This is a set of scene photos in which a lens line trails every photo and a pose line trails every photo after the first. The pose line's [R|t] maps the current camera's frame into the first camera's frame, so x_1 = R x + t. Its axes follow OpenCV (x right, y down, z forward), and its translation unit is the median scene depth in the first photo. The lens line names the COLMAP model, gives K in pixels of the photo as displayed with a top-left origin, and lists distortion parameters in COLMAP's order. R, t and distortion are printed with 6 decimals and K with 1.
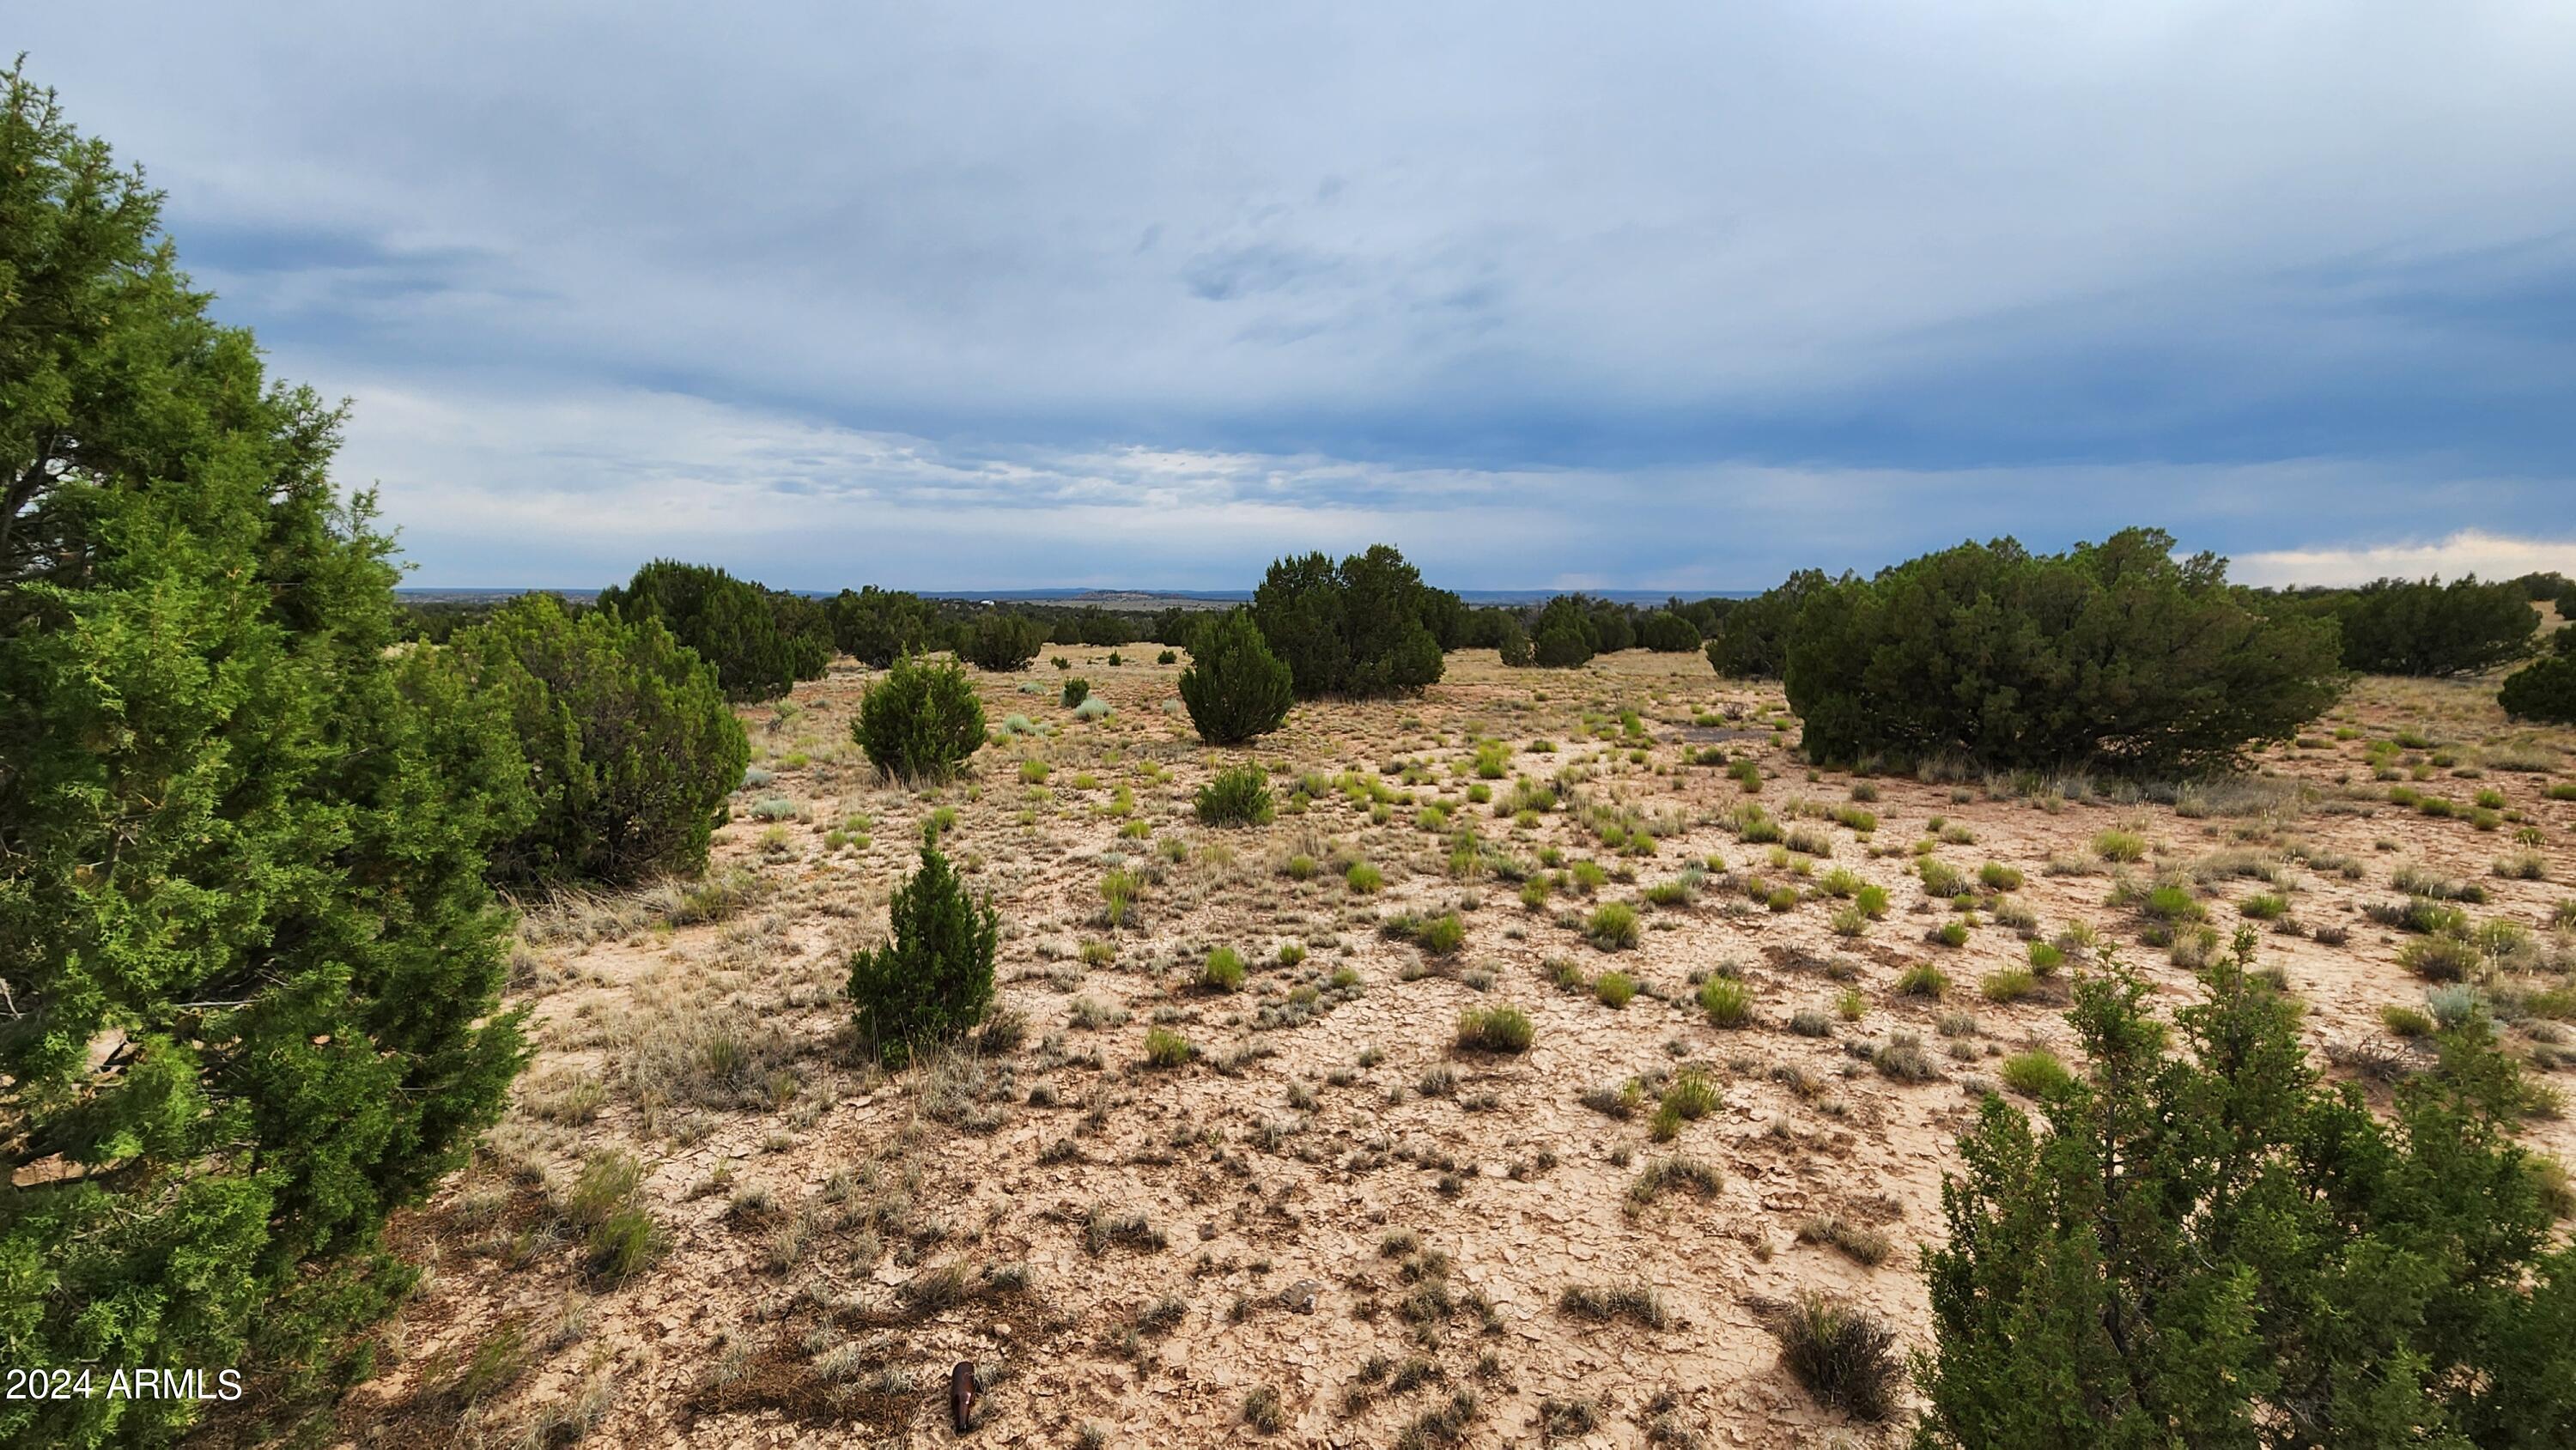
lens RADIAL K [[1047.6, 0, 1298.4], [0, 1047.6, 730.7], [0, 0, 1]] dist [0.002550, -0.002270]
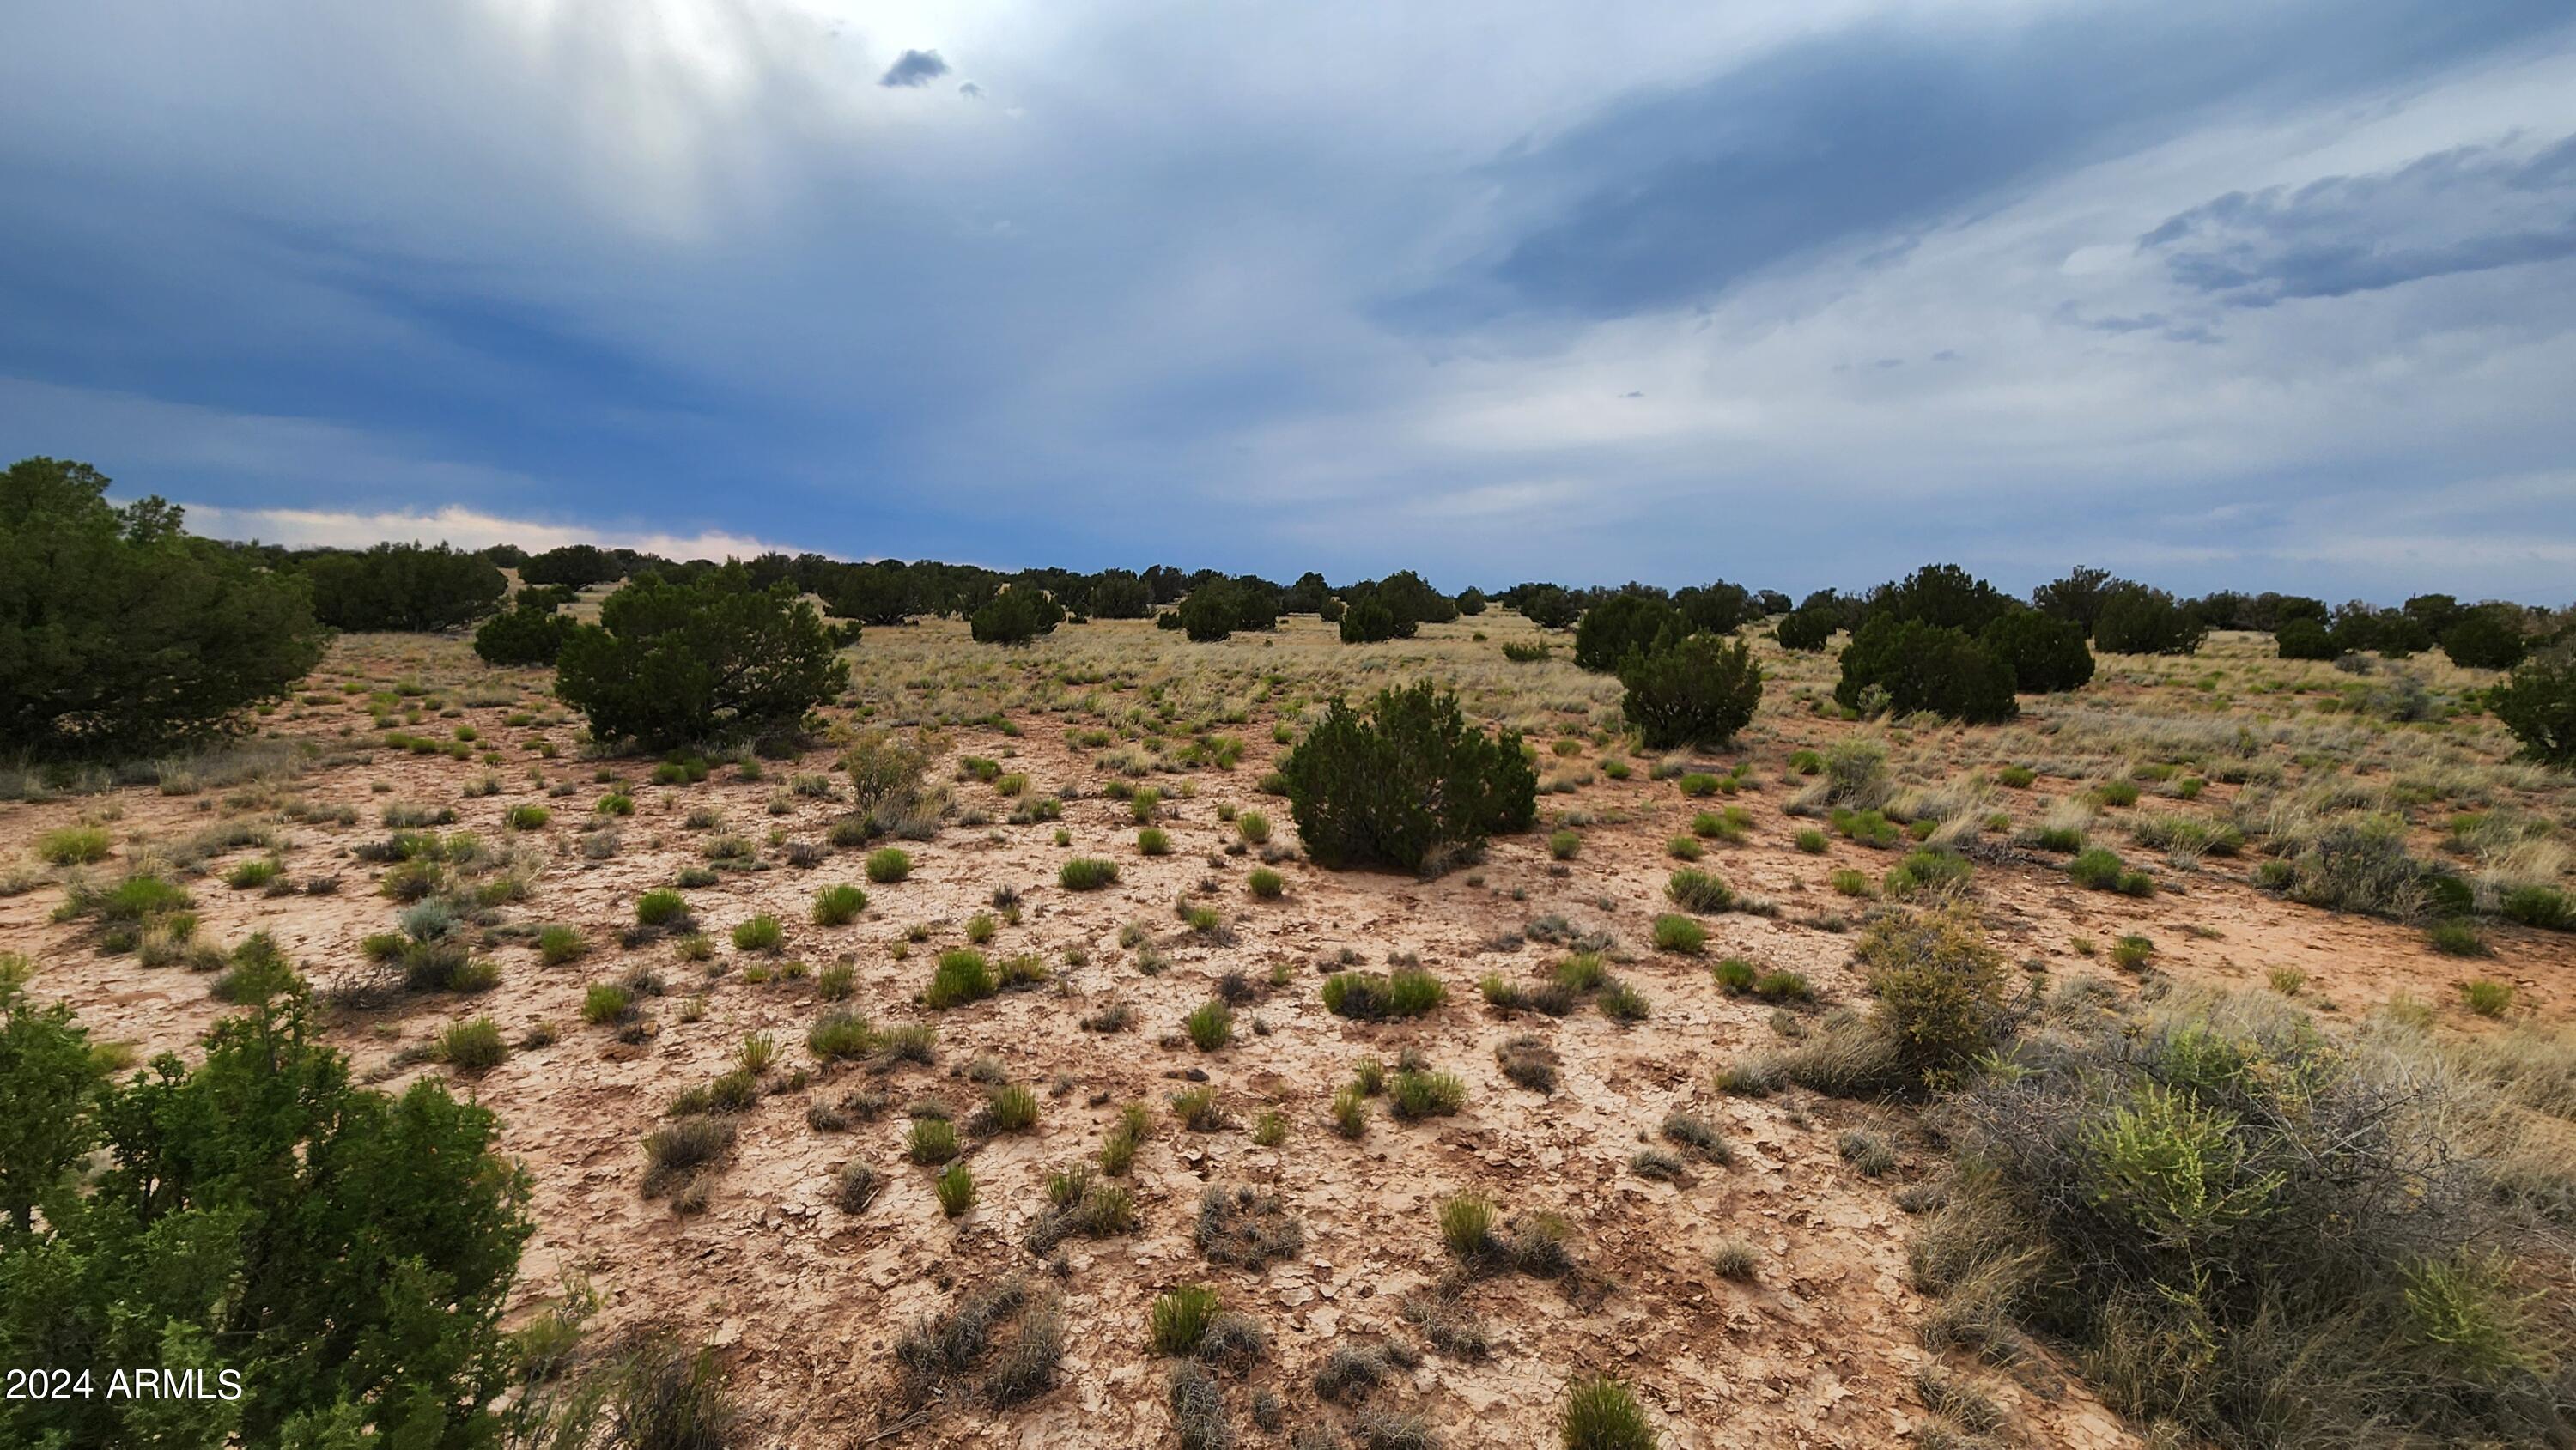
lens RADIAL K [[1047.6, 0, 1297.5], [0, 1047.6, 718.8], [0, 0, 1]] dist [0.002550, -0.002270]
pose [[0.064137, -0.108403, 0.992036, 0.045114], [0.081489, 0.991332, 0.103058, 0.006134], [-0.994608, 0.074230, 0.072415, -0.025284]]
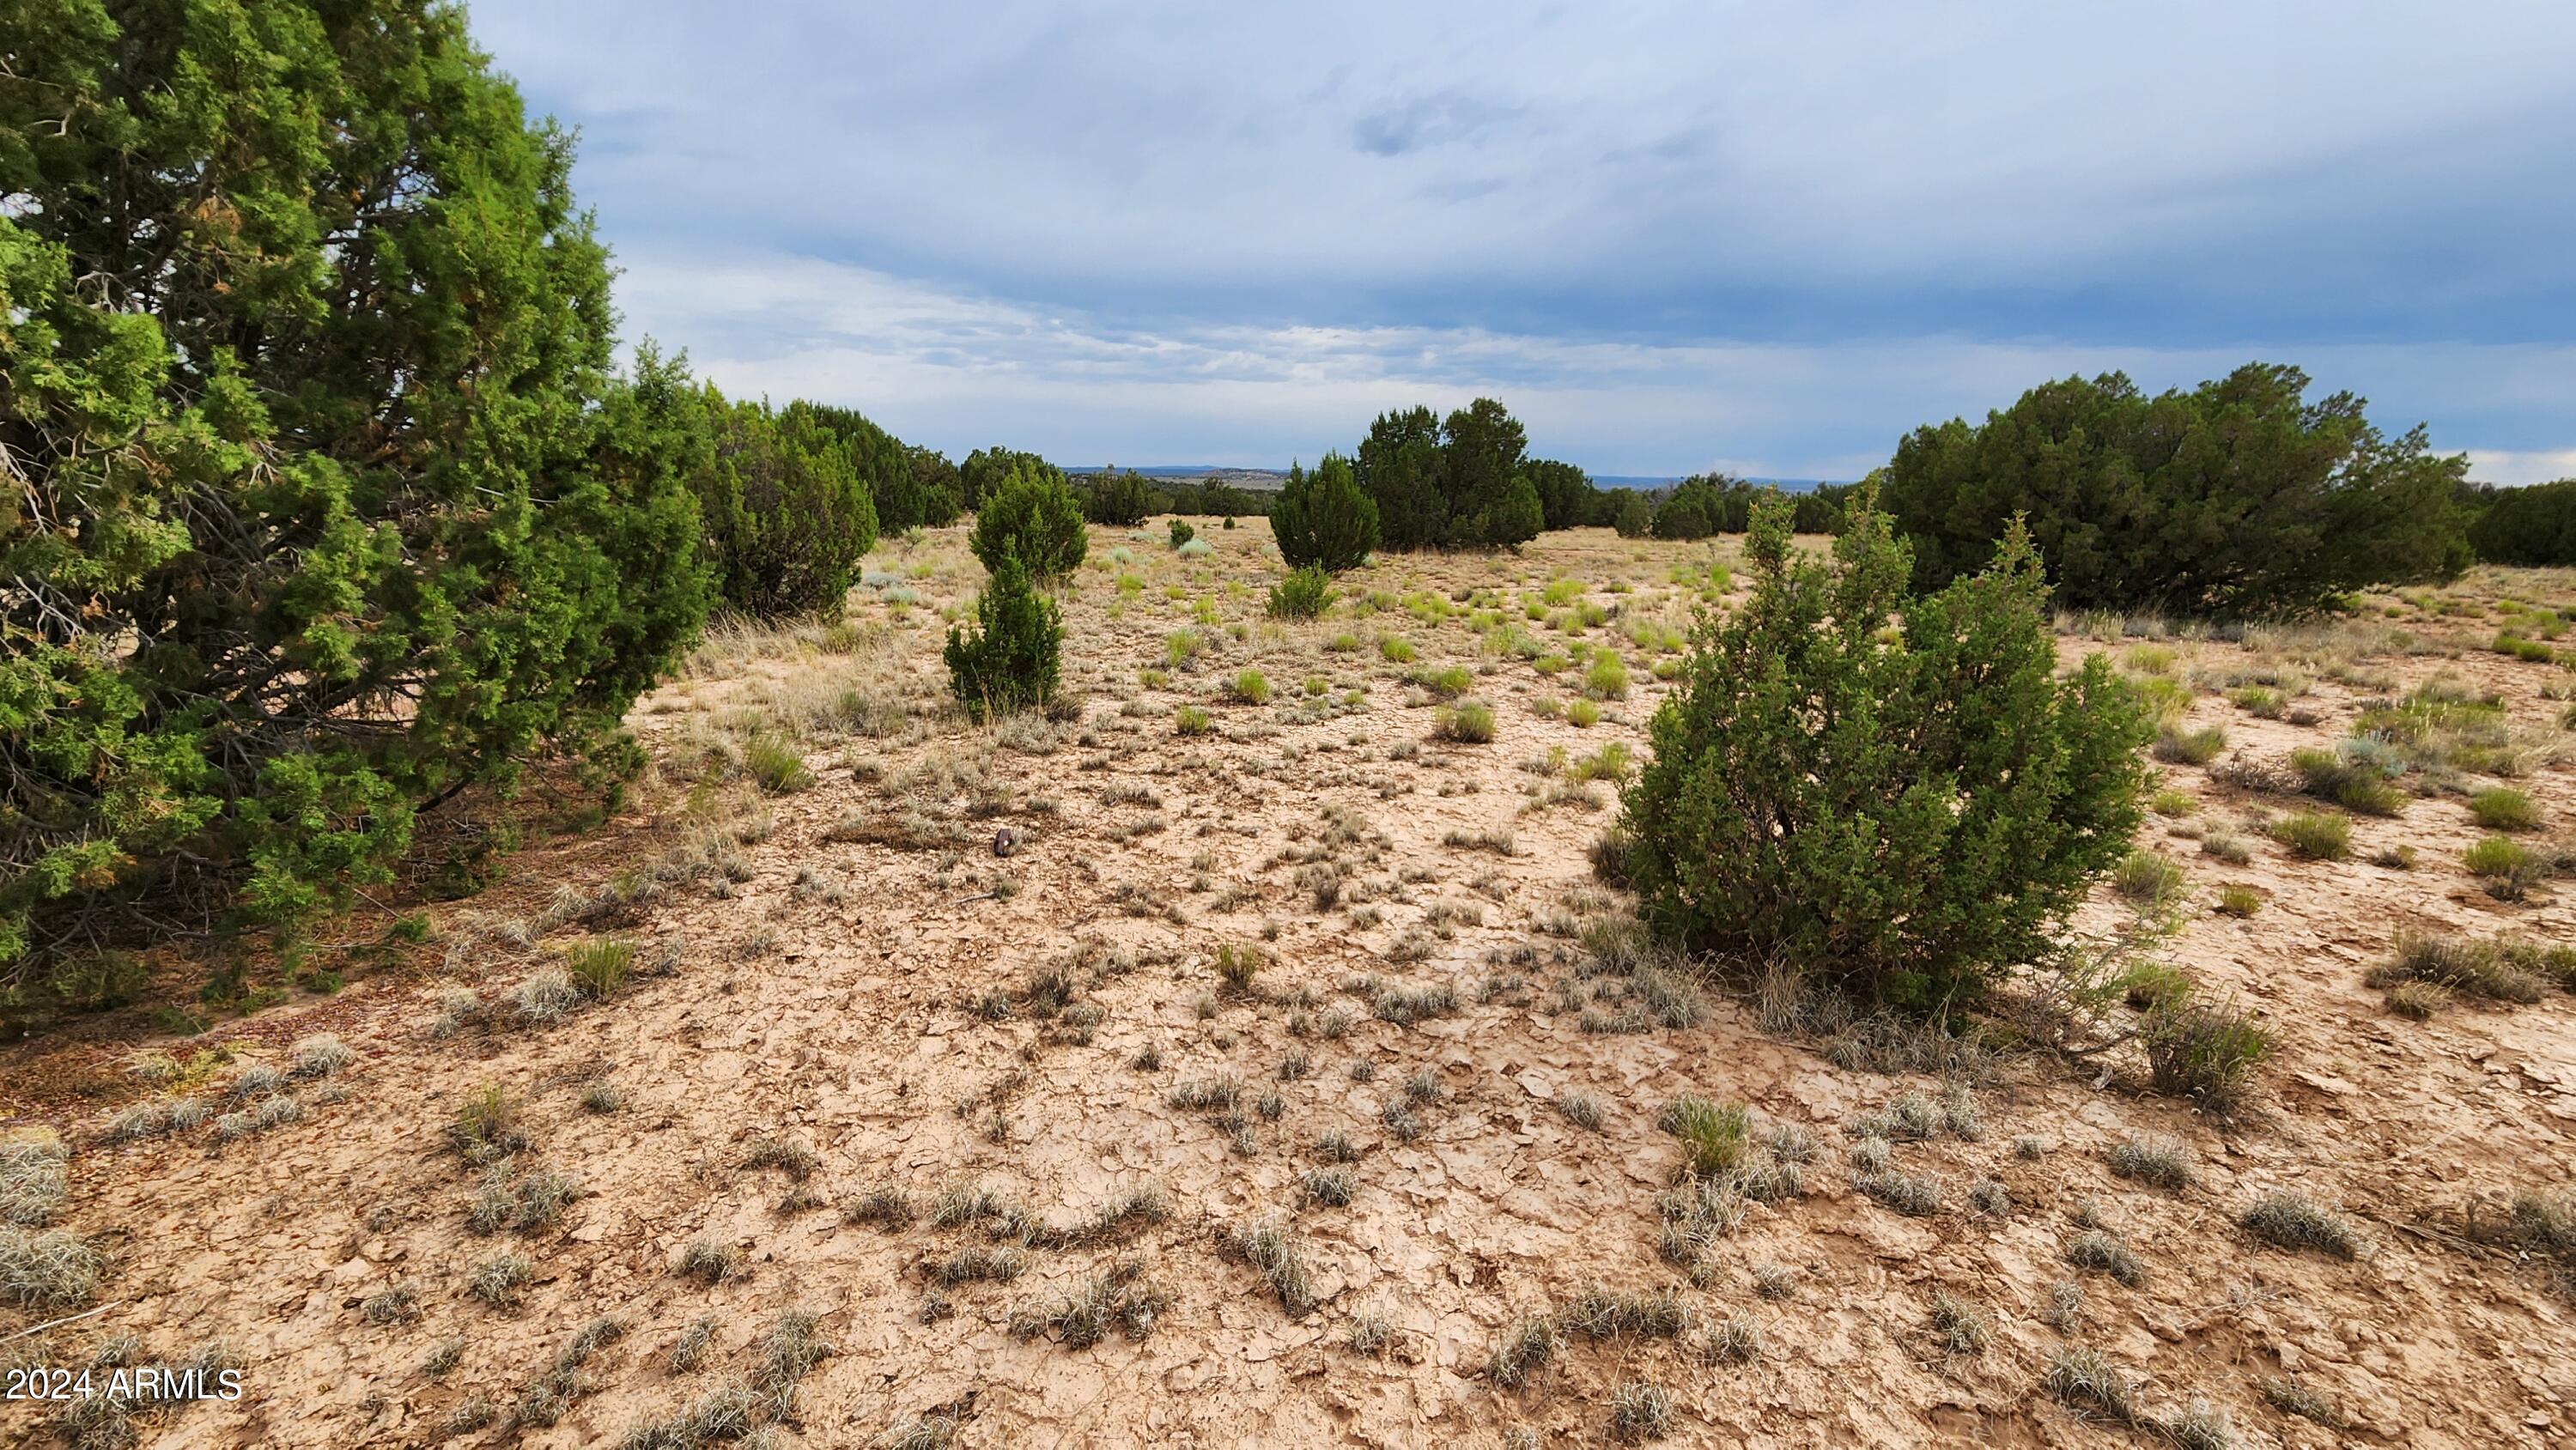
lens RADIAL K [[1047.6, 0, 1298.4], [0, 1047.6, 744.6], [0, 0, 1]] dist [0.002550, -0.002270]
pose [[0.992675, 0.048766, -0.110535, 0.086551], [-0.035262, 0.992028, 0.120984, 0.110023], [0.115554, -0.116201, 0.986481, -0.132107]]
